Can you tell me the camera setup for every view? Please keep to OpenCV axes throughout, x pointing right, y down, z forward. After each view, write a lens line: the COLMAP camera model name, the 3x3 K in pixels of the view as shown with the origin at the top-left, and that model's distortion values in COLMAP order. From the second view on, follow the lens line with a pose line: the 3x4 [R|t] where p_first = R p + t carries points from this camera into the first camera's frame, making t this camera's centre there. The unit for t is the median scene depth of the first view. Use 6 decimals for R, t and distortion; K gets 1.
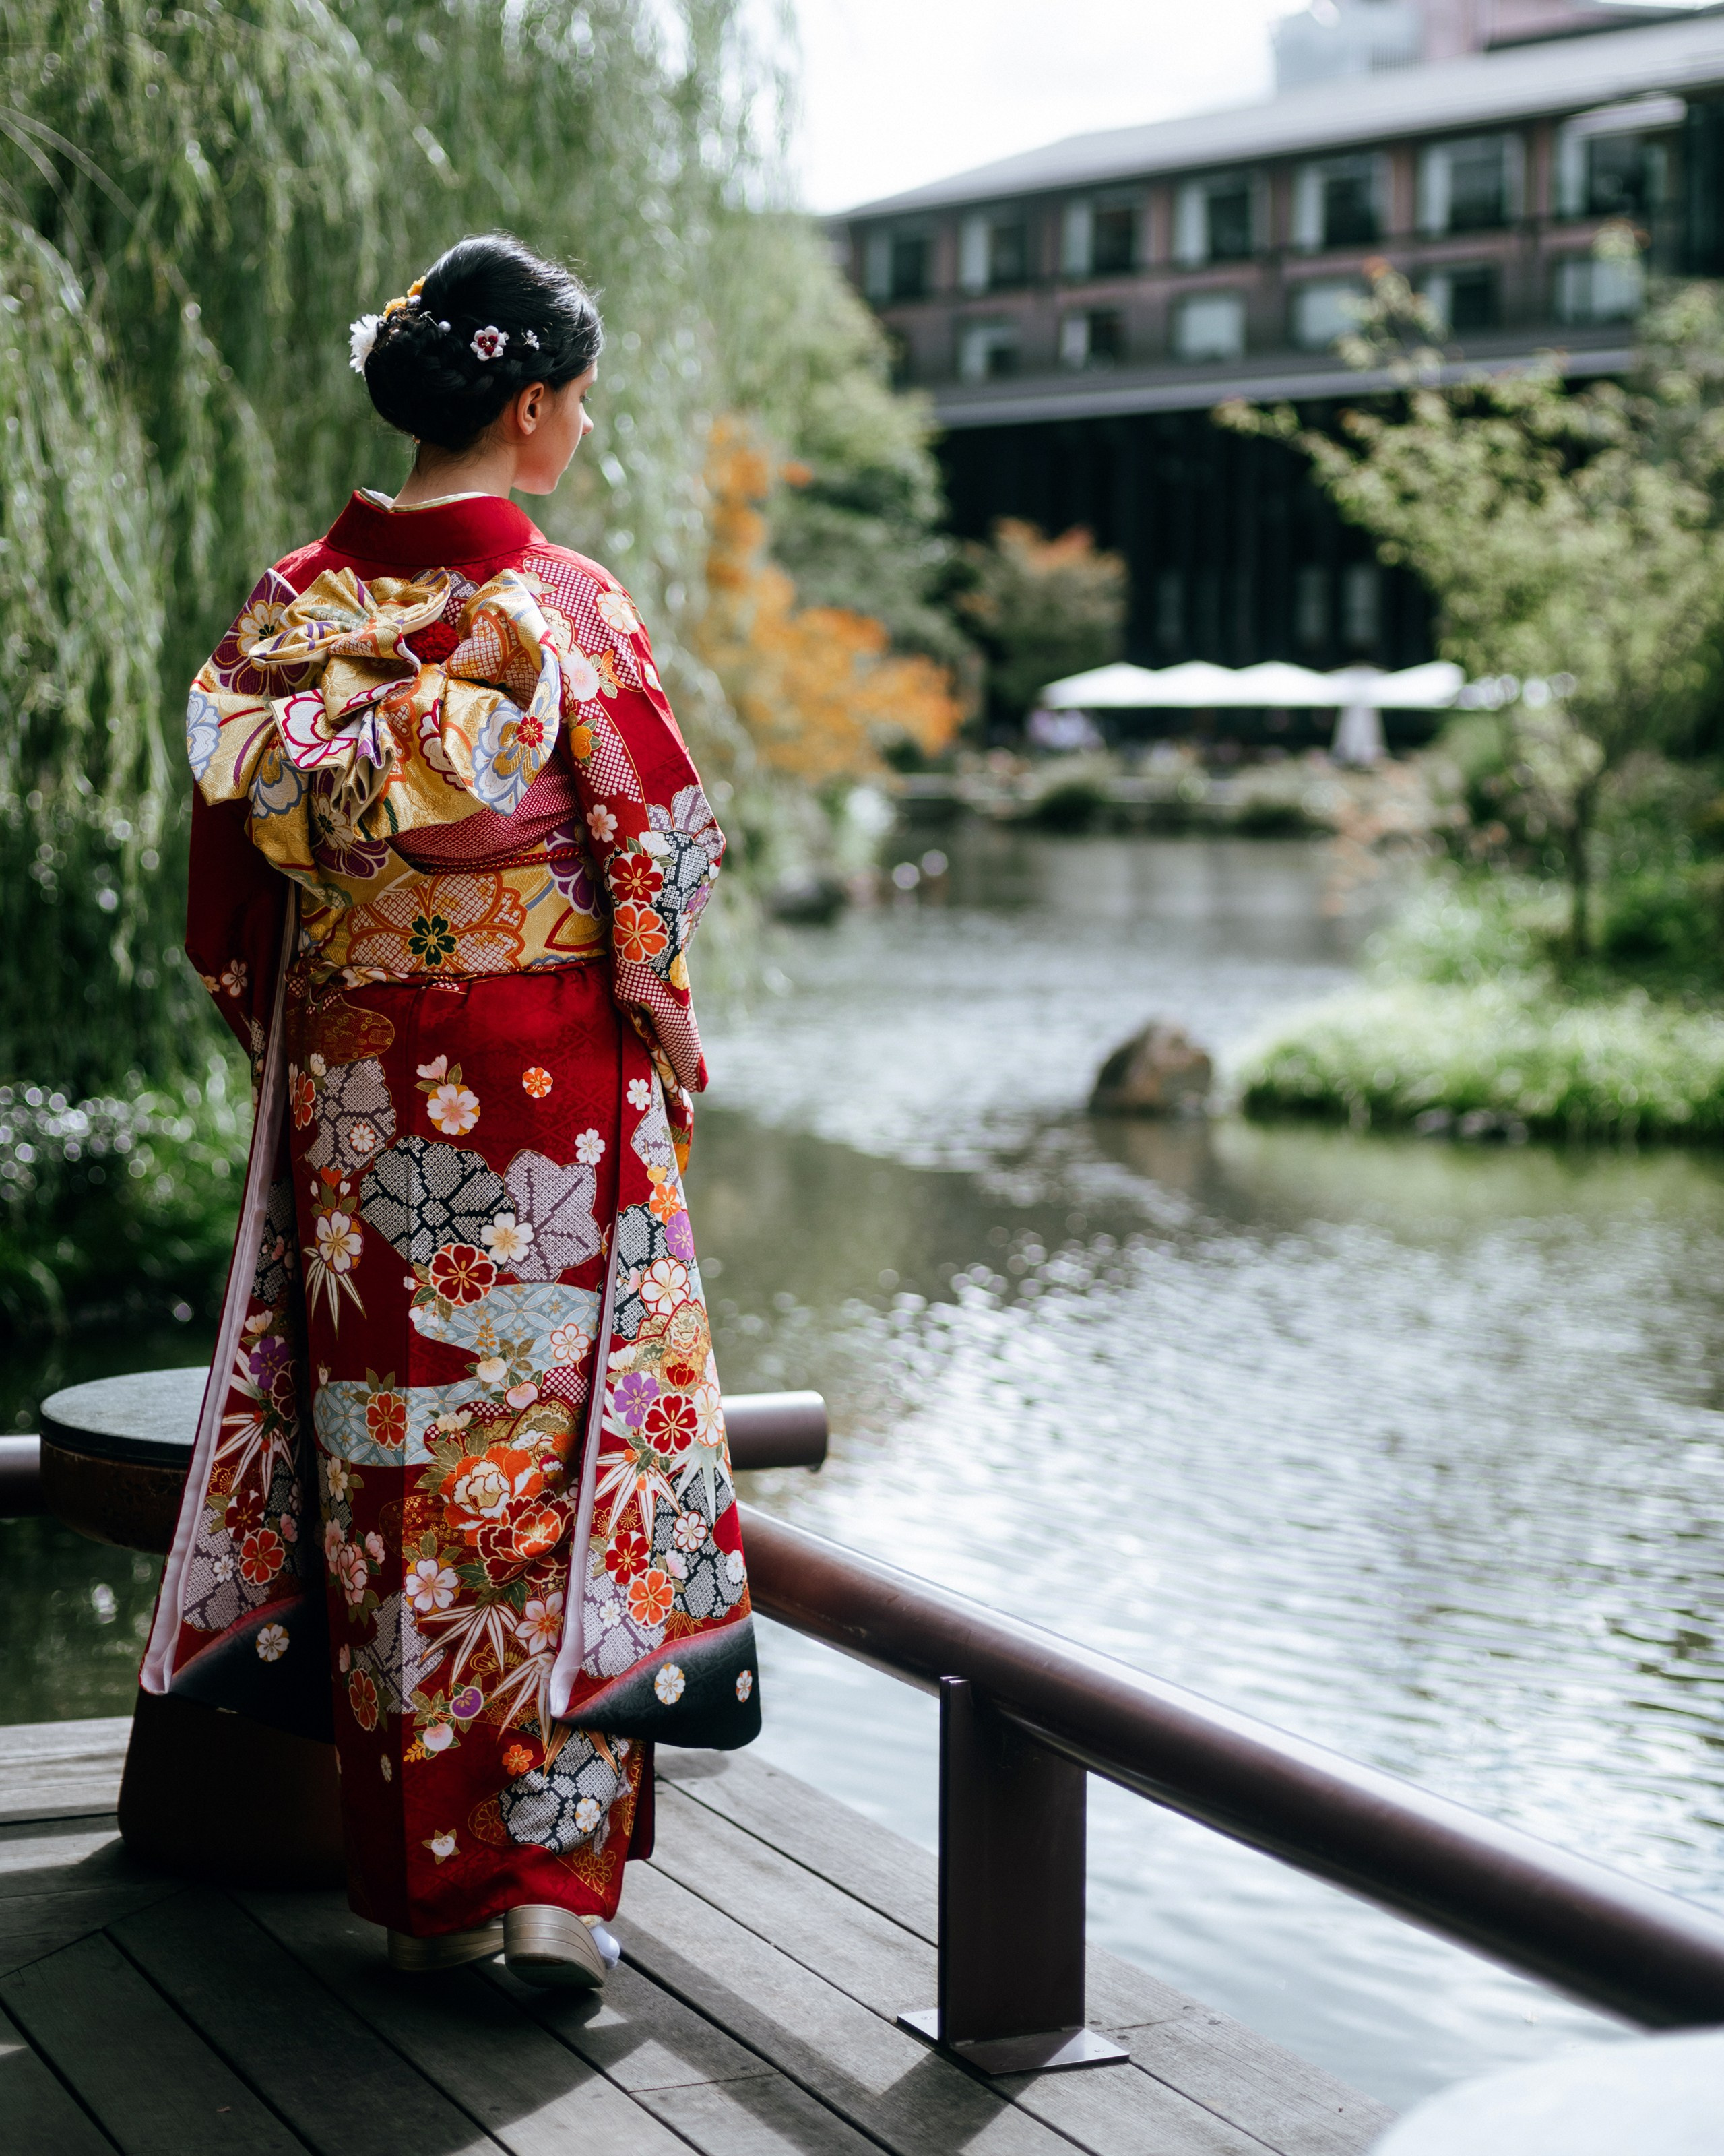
lens RADIAL K [[3797.3, 0, 862.0], [0, 3797.3, 1078.0], [0, 0, 1]] dist [-0.425153, 3.286033]
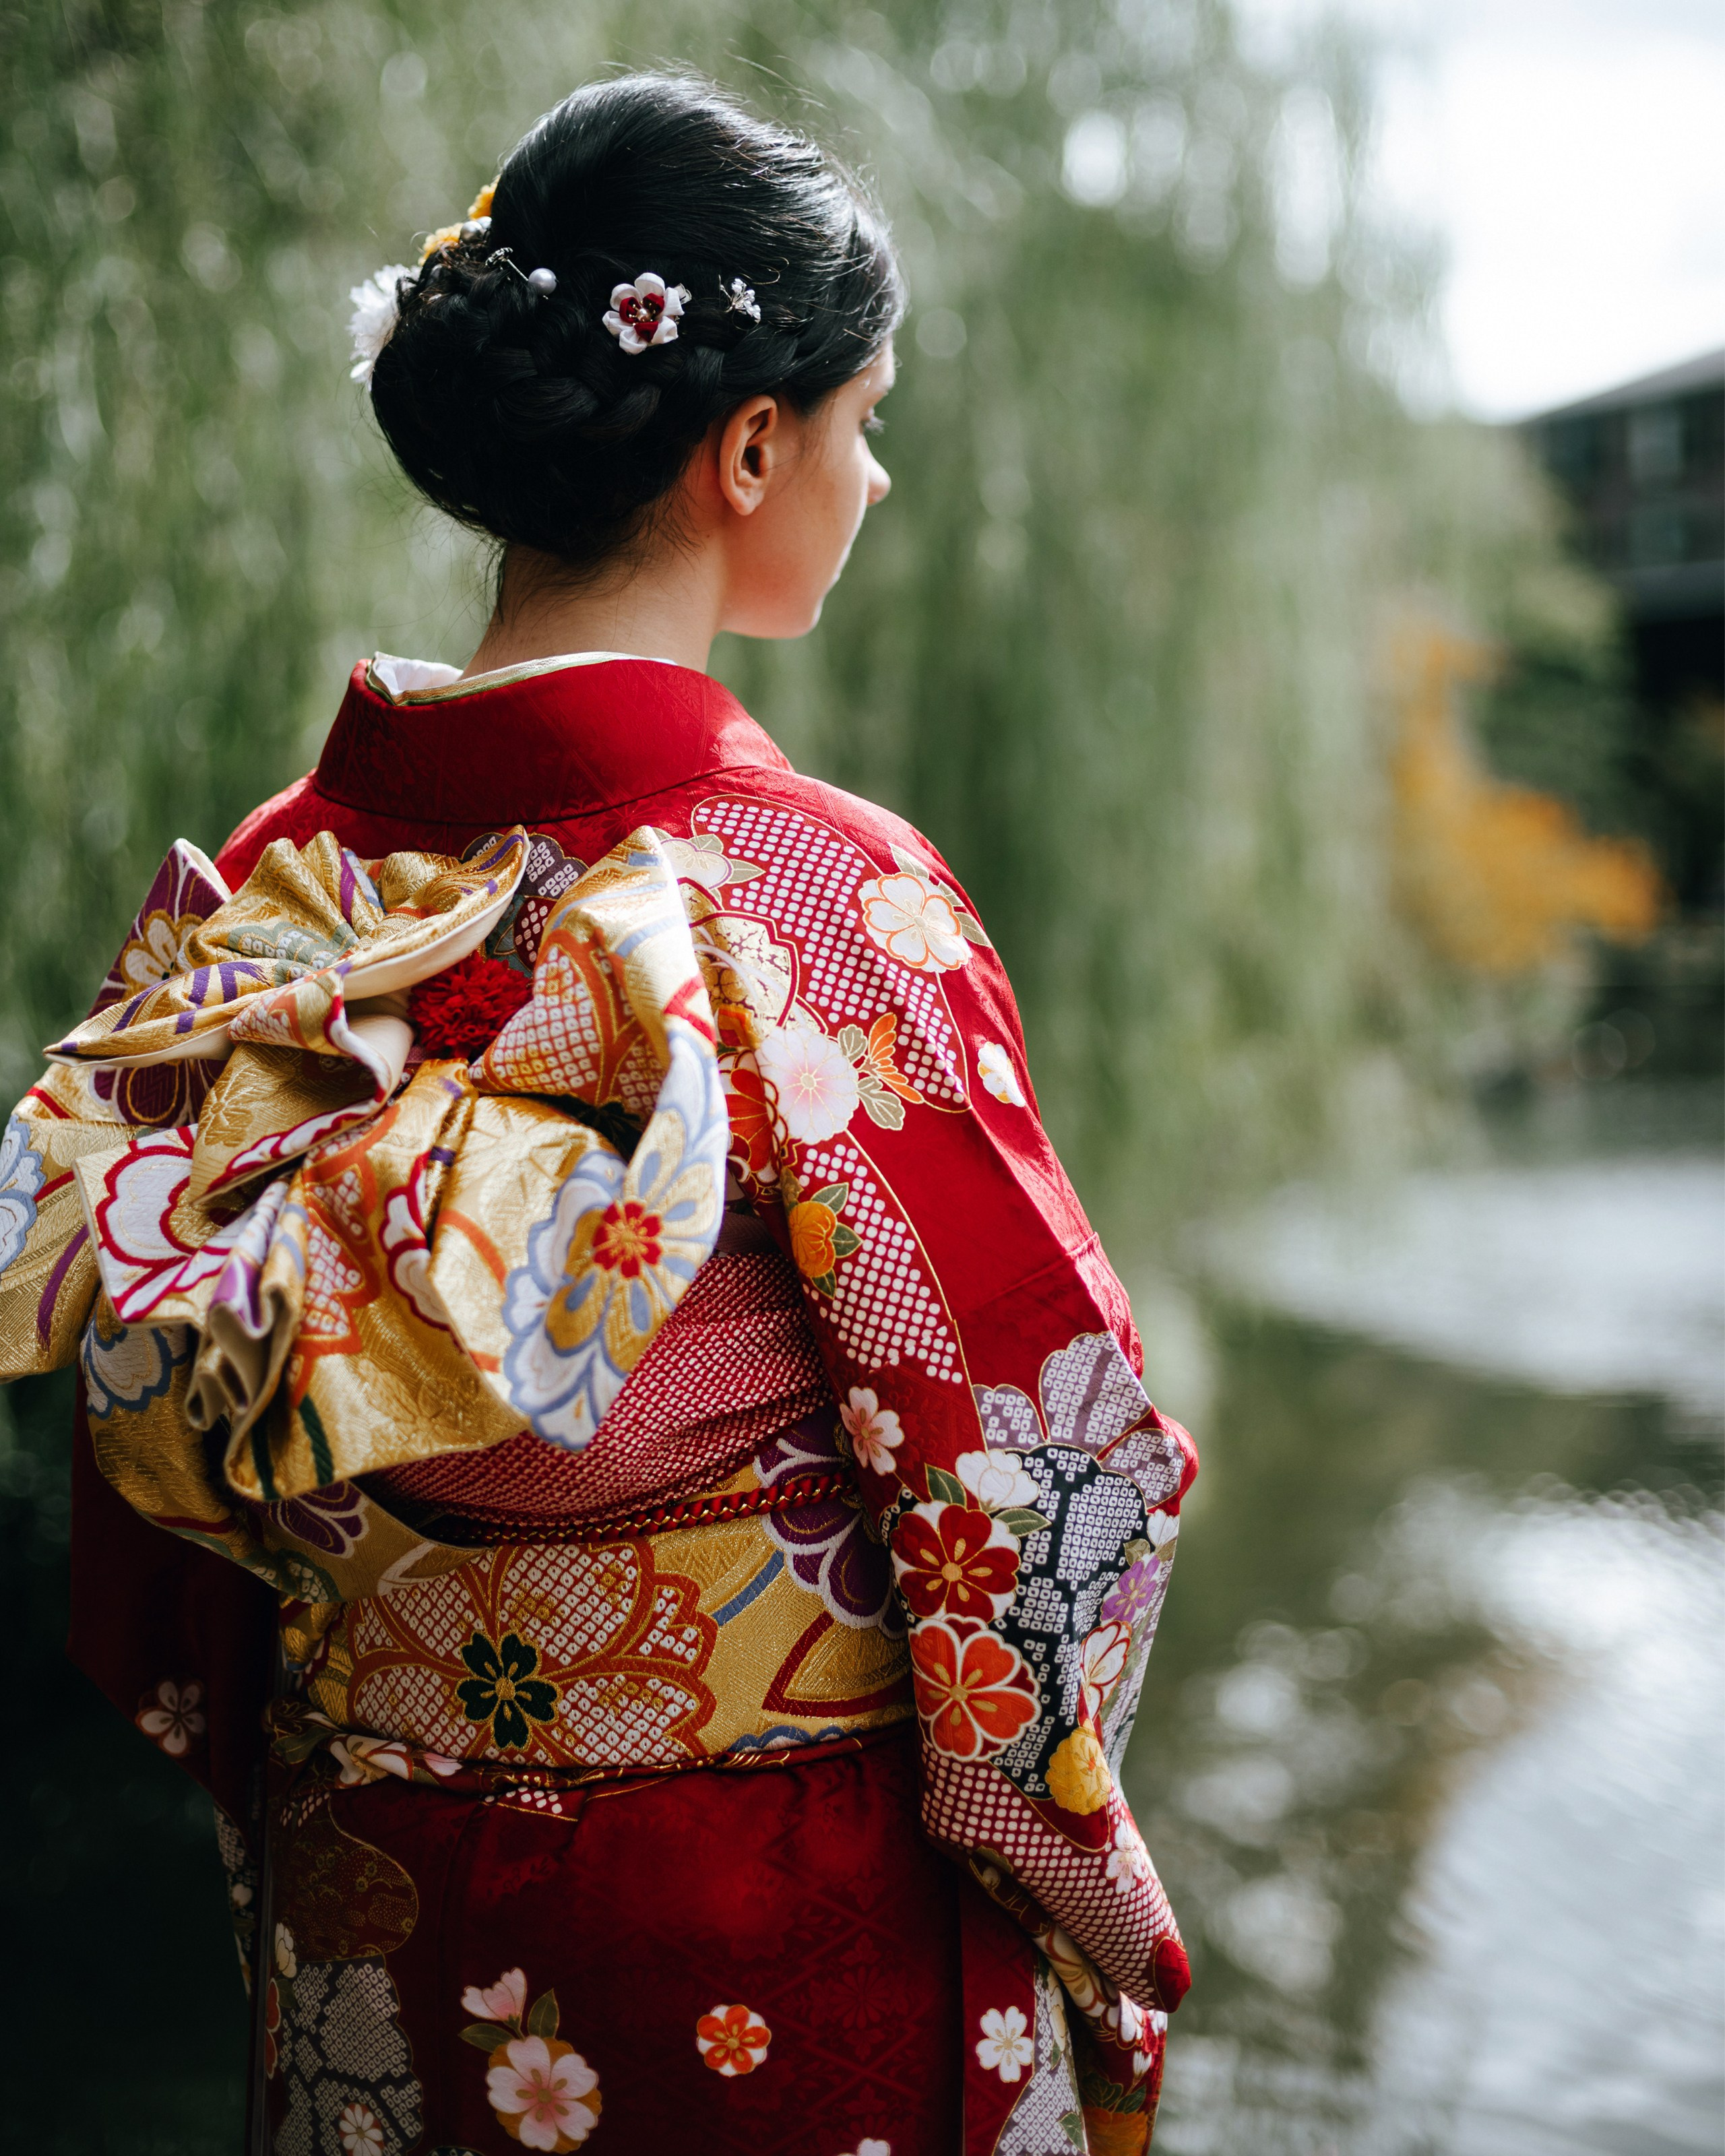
lens RADIAL K [[3907.3, 0, 862.5], [0, 3907.3, 1078.0], [0, 0, 1]] dist [-0.043157, -0.279897]
pose [[0.966830, -0.018141, -0.254774, 0.041049], [0.004875, 0.998604, -0.052605, -0.083061], [0.255373, 0.049618, 0.965569, 0.576773]]
